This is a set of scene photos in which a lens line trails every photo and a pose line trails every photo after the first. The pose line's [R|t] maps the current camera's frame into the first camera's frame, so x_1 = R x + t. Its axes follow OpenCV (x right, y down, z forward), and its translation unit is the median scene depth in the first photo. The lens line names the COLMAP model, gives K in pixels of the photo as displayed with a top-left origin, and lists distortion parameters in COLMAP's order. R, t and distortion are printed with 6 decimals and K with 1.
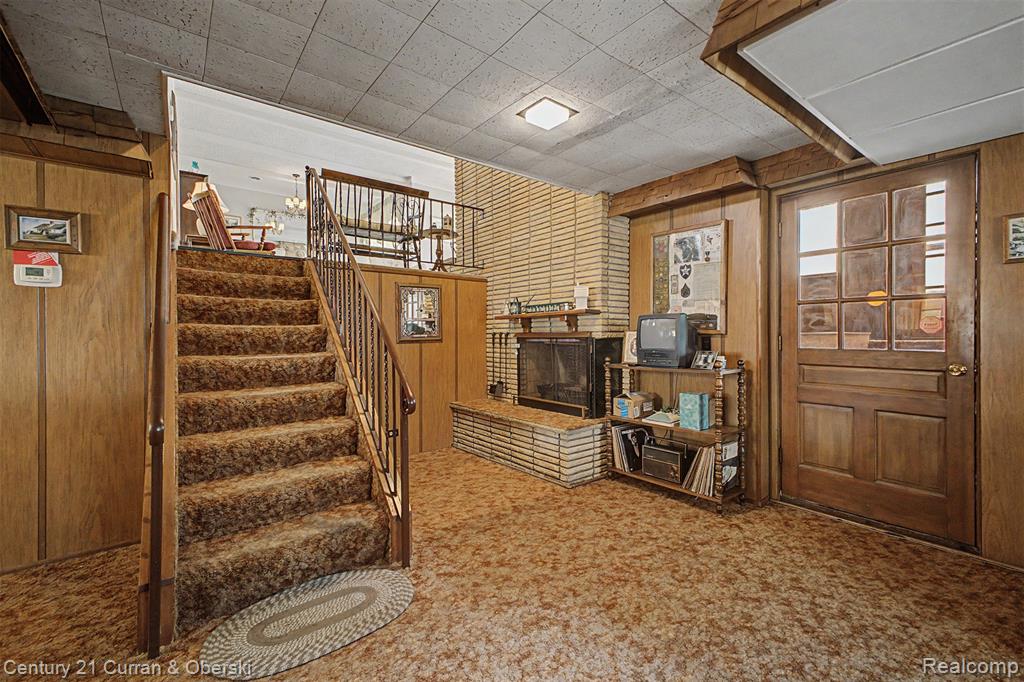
lens RADIAL K [[438.4, 0, 512.7], [0, 438.4, 338.8], [0, 0, 1]] dist [0.015569, -0.000865]
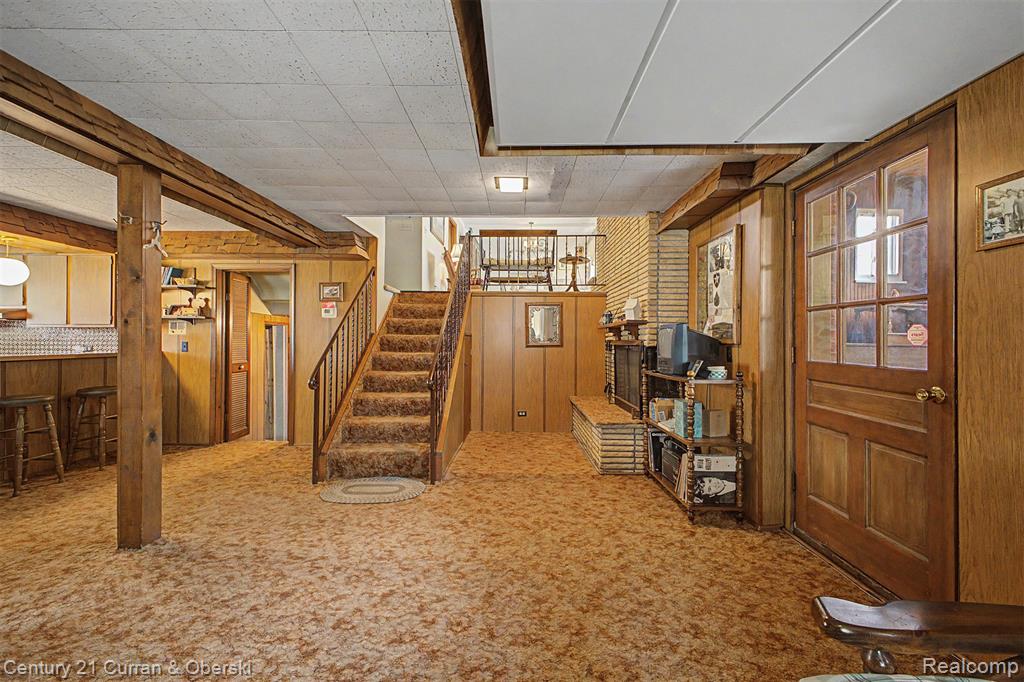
lens RADIAL K [[402.3, 0, 512.9], [0, 402.3, 338.7], [0, 0, 1]] dist [0.001204, -0.000113]
pose [[0.782525, 0.005124, -0.622598, 0.780435], [-0.014886, 0.999834, -0.010480, -0.006240], [0.622442, 0.017469, 0.782471, 0.013652]]
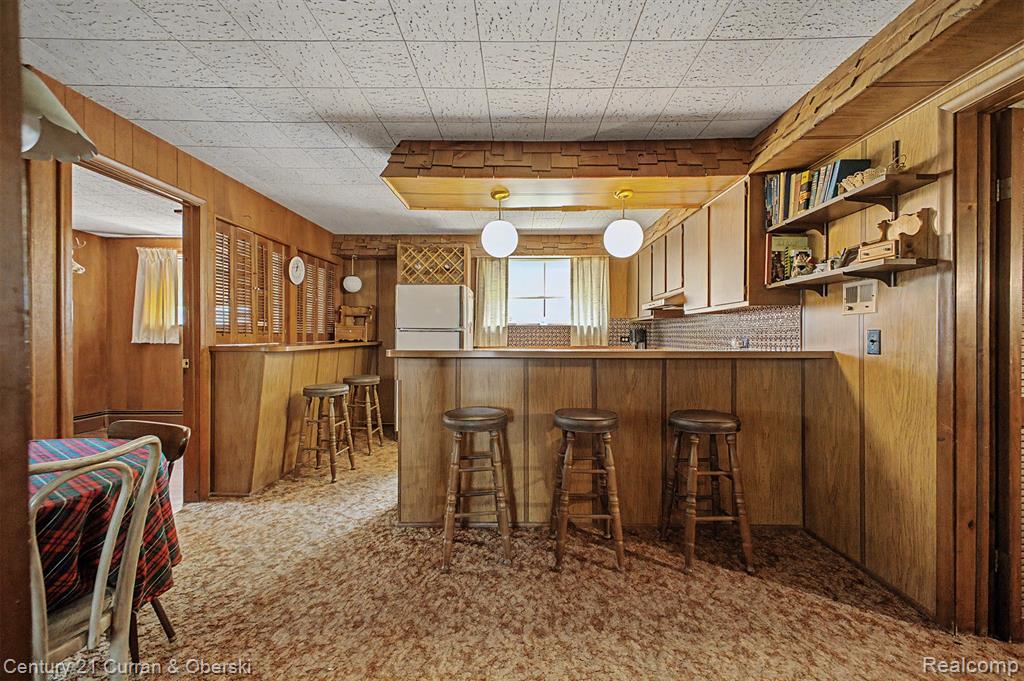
lens RADIAL K [[410.2, 0, 517.7], [0, 410.2, 336.4], [0, 0, 1]] dist [0.018138, -0.003482]
pose [[-0.614752, 0.003124, -0.788715, -0.464160], [-0.008957, 0.999900, 0.010942, 0.018915], [0.788670, 0.013792, -0.614662, 0.459323]]
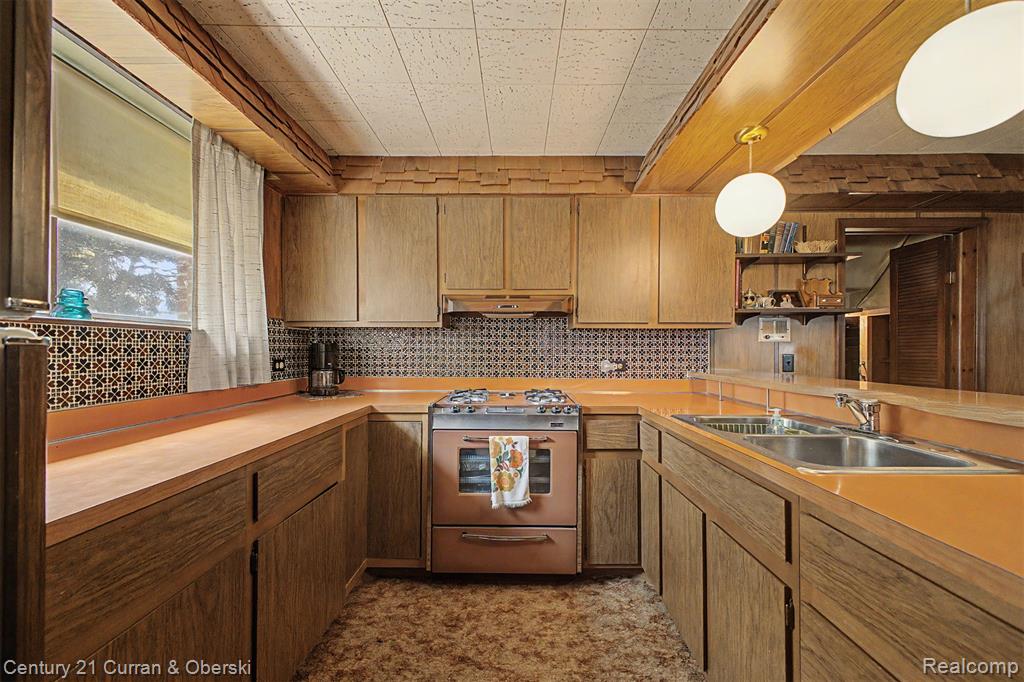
lens RADIAL K [[410.2, 0, 511.6], [0, 410.2, 347.8], [0, 0, 1]] dist [0.018138, -0.003482]
pose [[0.788663, 0.002826, -0.614819, -1.384161], [-0.013962, 0.999814, -0.013314, 0.017401], [0.614667, 0.019084, 0.788556, -0.762286]]
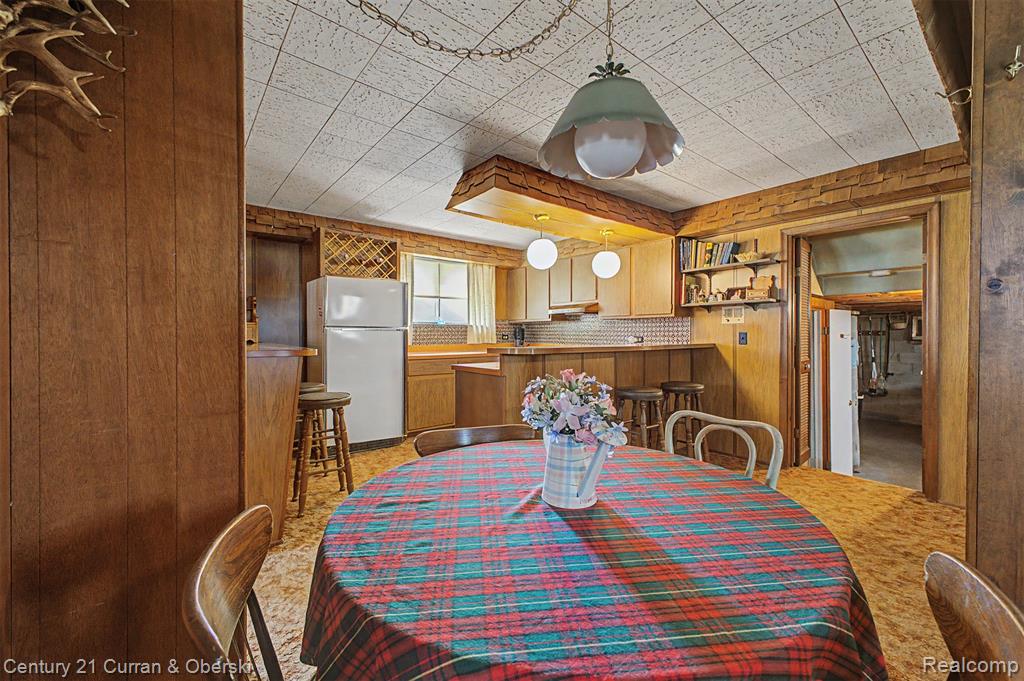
lens RADIAL K [[410.2, 0, 519.4], [0, 410.2, 336.3], [0, 0, 1]] dist [0.018138, -0.003482]
pose [[0.030336, 0.011275, -0.999476, -0.007035], [-0.012993, 0.999856, 0.010885, 0.018953], [0.999455, 0.012656, 0.030478, -0.347353]]
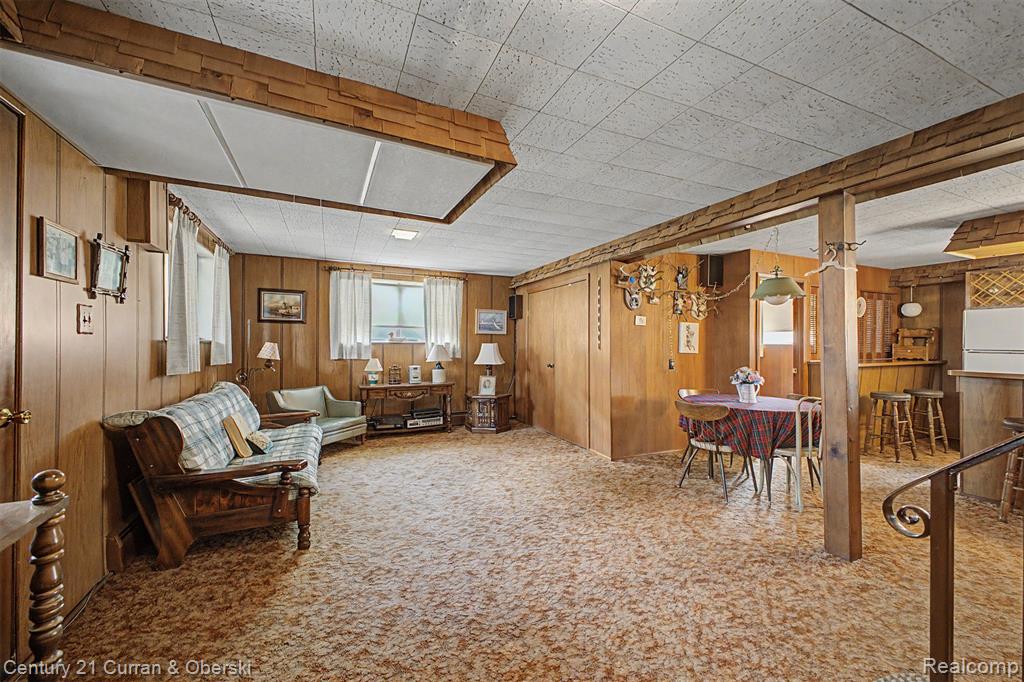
lens RADIAL K [[410.2, 0, 519.6], [0, 410.2, 343.3], [0, 0, 1]] dist [0.018138, -0.003482]
pose [[-0.977156, 0.000830, 0.212521, 0.082360], [0.002861, 0.999953, 0.009251, -0.044206], [-0.212504, 0.009648, -0.977113, 1.308611]]
